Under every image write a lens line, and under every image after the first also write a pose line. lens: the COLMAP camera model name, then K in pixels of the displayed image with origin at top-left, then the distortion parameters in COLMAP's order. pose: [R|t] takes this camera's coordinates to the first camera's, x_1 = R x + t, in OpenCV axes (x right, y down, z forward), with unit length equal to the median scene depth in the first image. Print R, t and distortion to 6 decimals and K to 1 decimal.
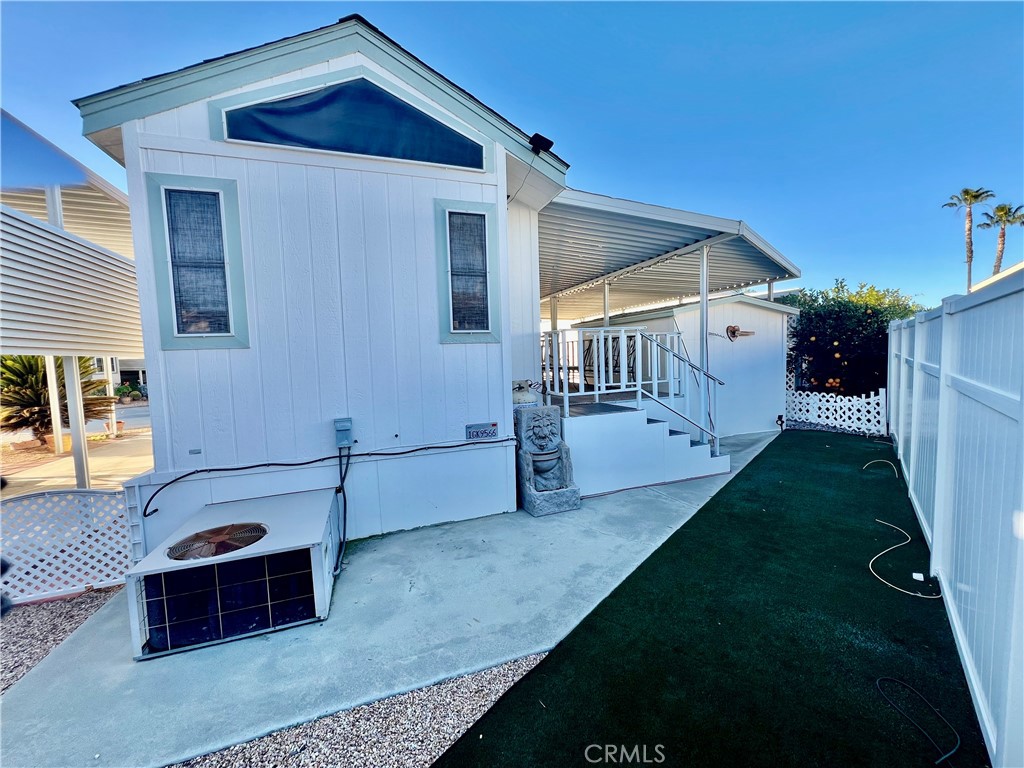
lens RADIAL K [[409.8, 0, 509.5], [0, 409.8, 382.9], [0, 0, 1]] dist [-0.002518, 0.000471]
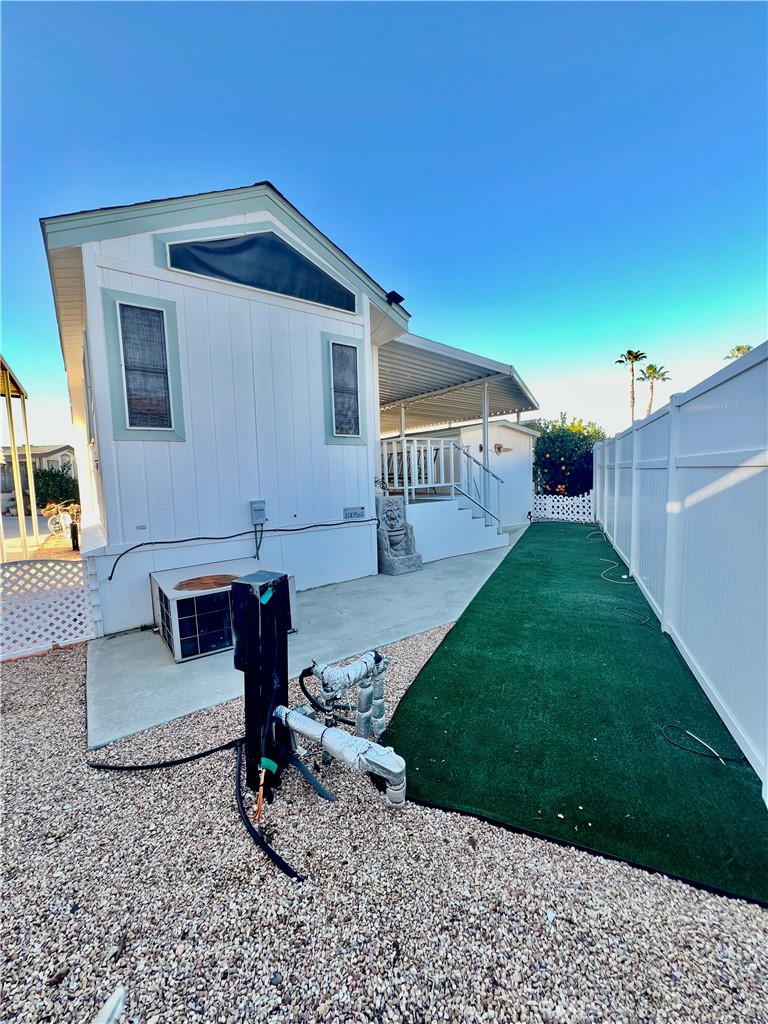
lens RADIAL K [[409.8, 0, 385.1], [0, 409.8, 509.5], [0, 0, 1]] dist [-0.002518, 0.000471]
pose [[0.955298, -0.021986, 0.294826, -0.195238], [0.020491, 0.999757, 0.008161, 0.053486], [-0.294934, -0.001755, 0.955516, -0.150034]]
